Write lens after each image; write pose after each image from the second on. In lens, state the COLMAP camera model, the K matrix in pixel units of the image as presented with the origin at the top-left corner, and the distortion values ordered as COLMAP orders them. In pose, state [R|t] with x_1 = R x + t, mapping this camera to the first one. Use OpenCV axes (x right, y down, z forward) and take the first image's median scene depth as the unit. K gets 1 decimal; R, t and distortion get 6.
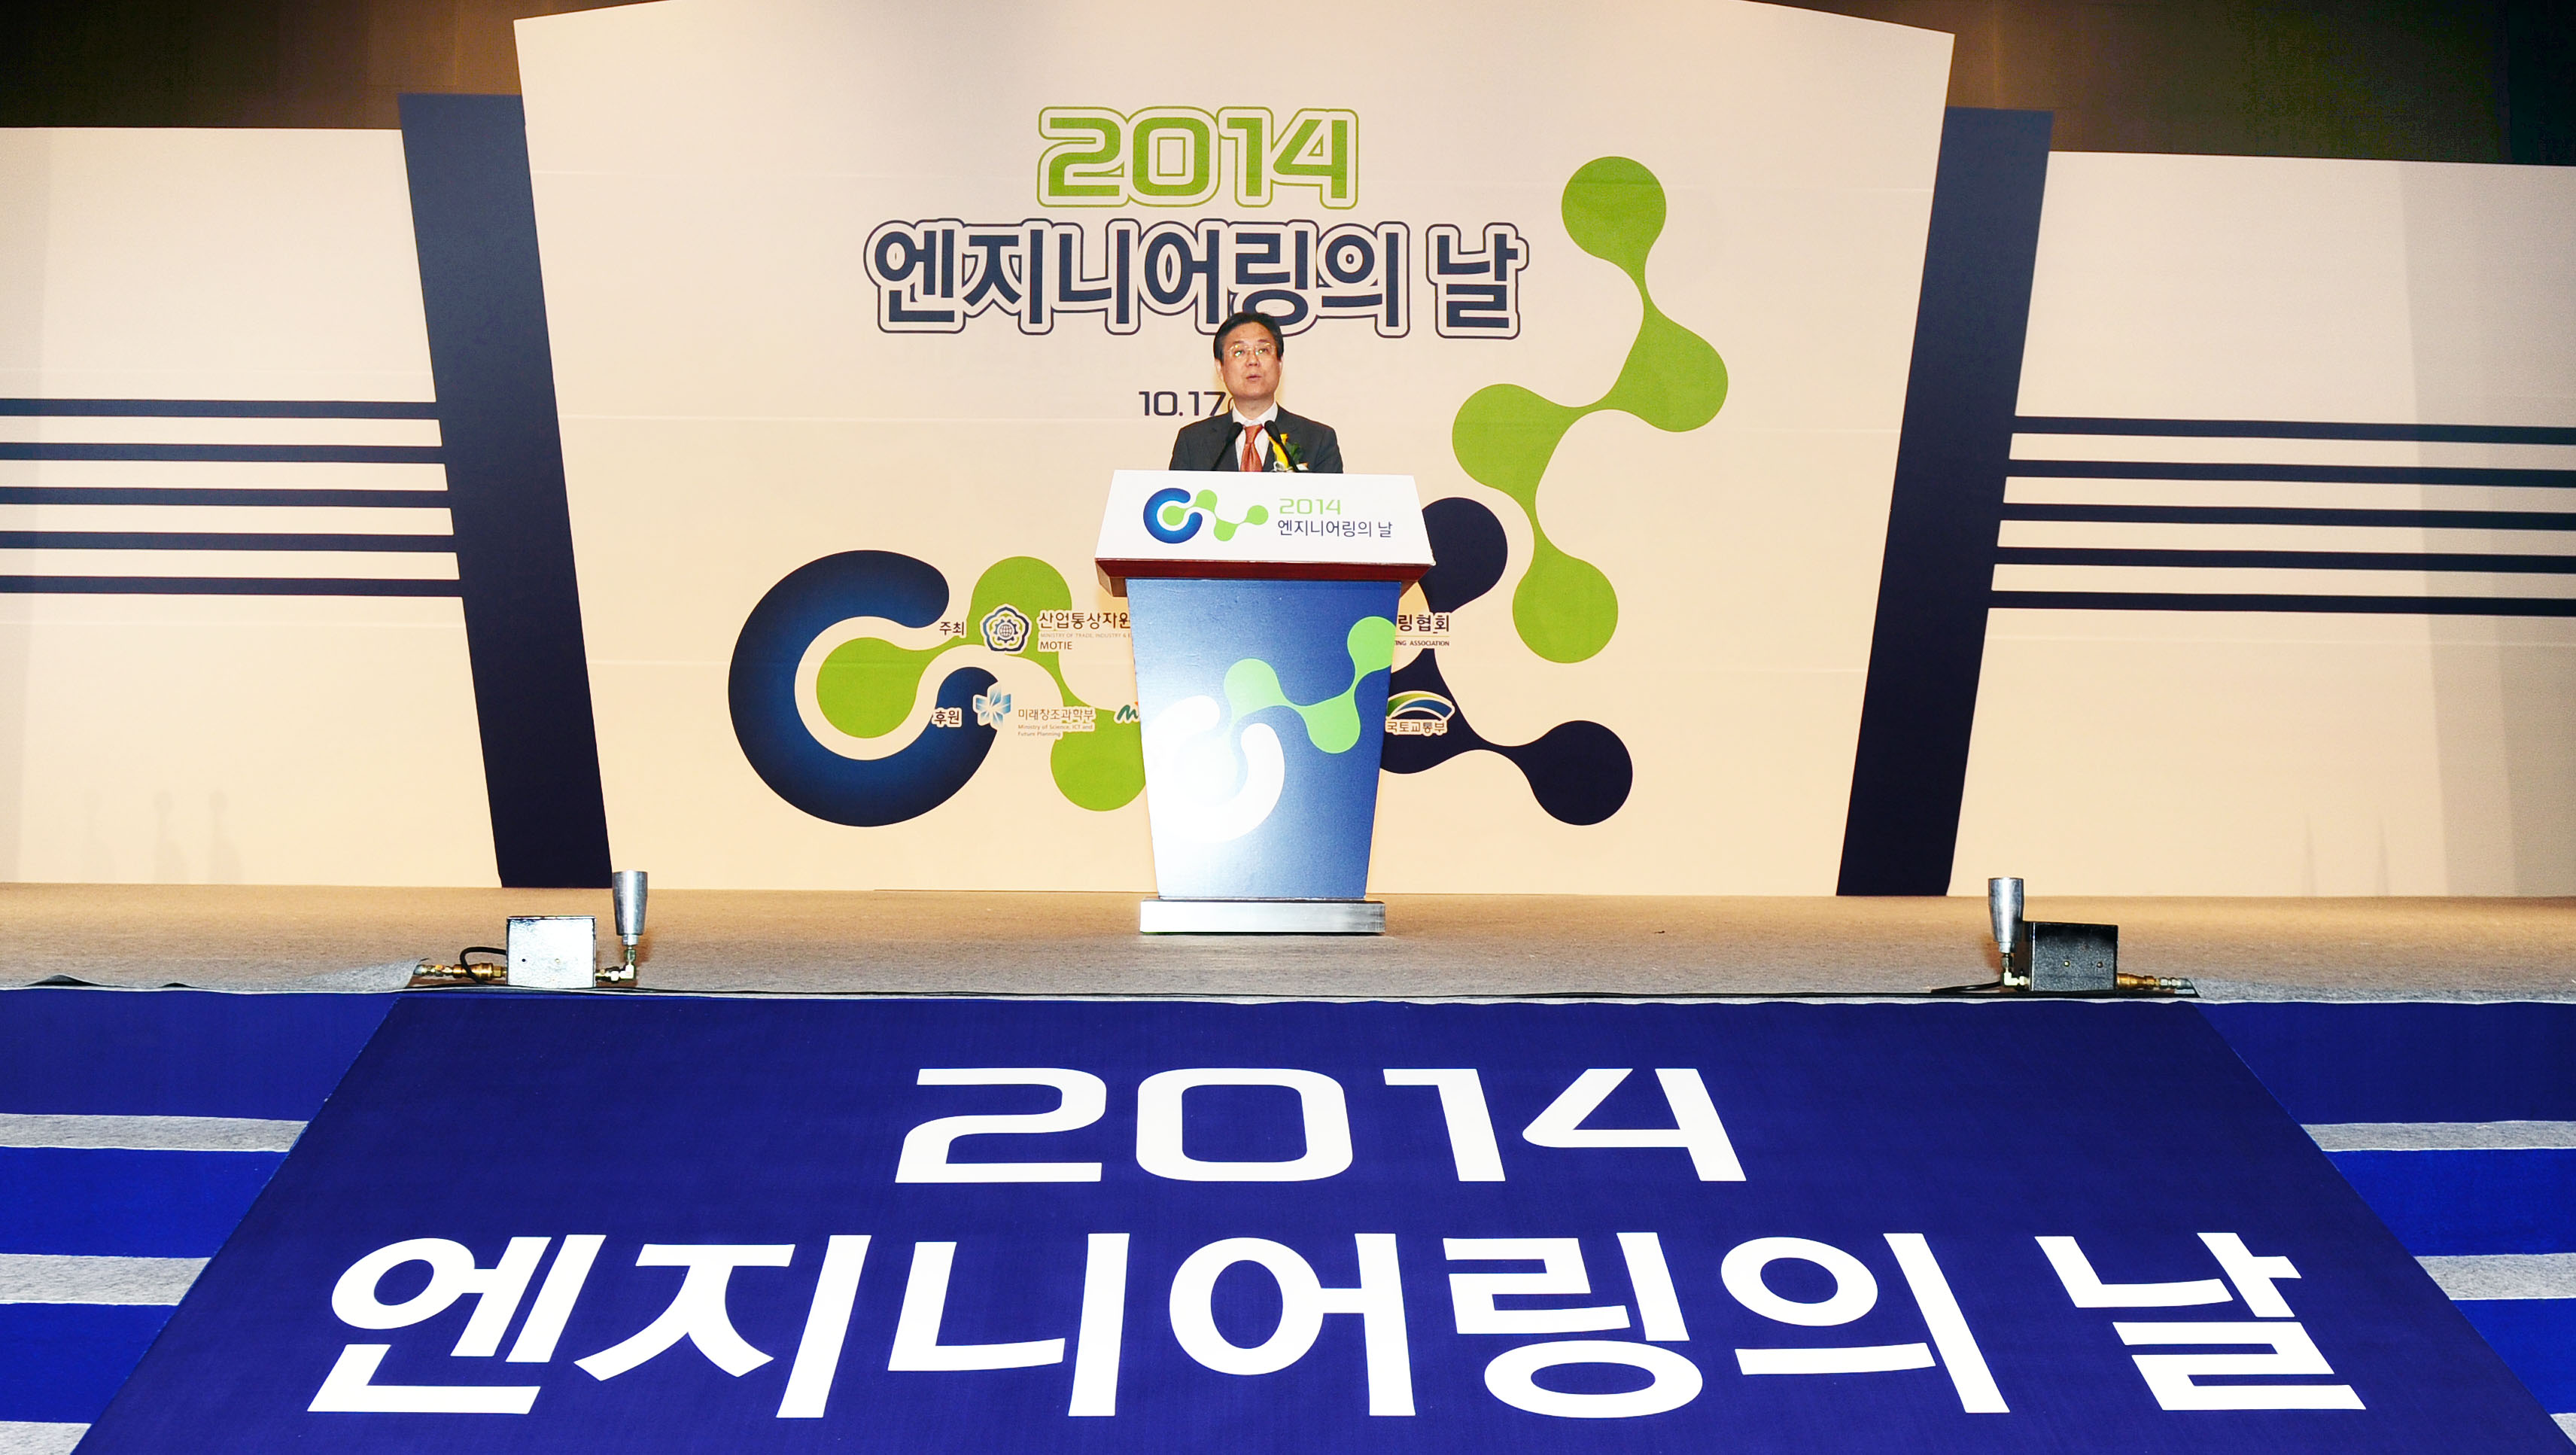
lens RADIAL K [[1947.8, 0, 1286.5], [0, 1947.8, 725.1], [0, 0, 1]] dist [-0.006708, -0.000132]
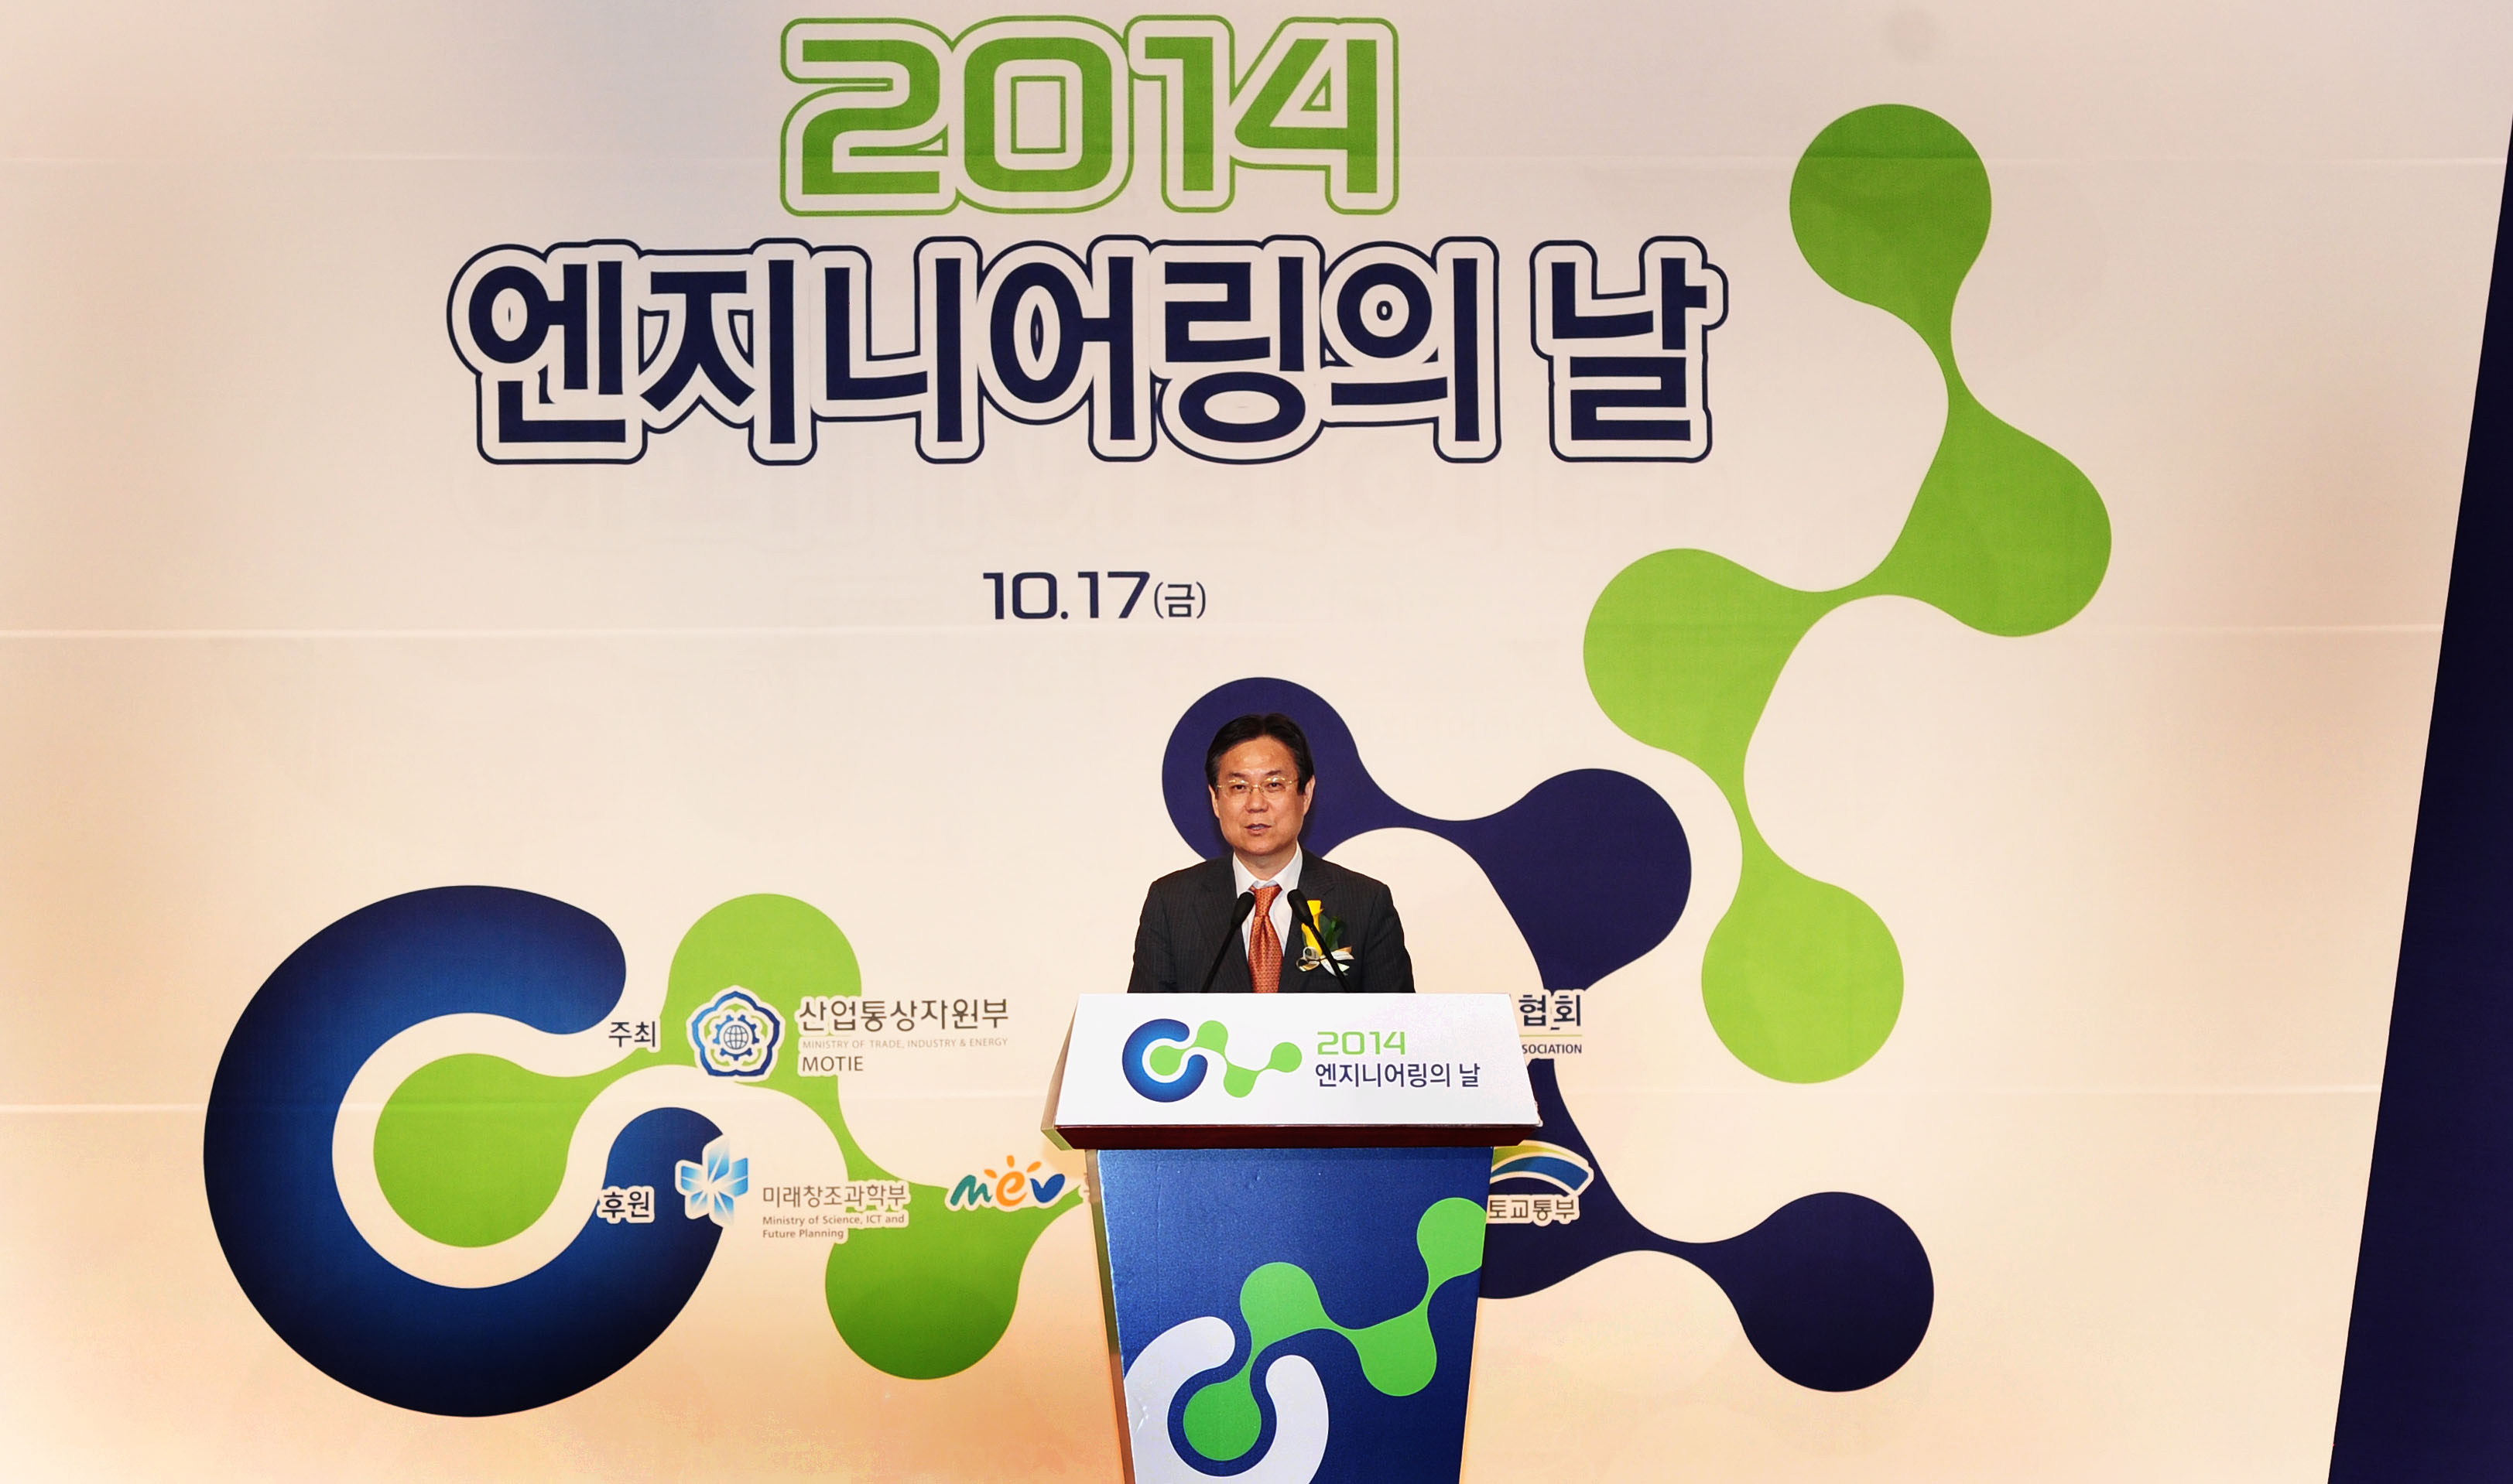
lens RADIAL K [[7653.2, 0, 1256.9], [0, 7653.2, 742.9], [0, 0, 1]] dist [0.112838, 0.000000]
pose [[0.999488, -0.011602, 0.029821, -0.064072], [0.010911, 0.999671, 0.023227, -0.172262], [-0.030080, -0.022890, 0.999285, -1.050252]]
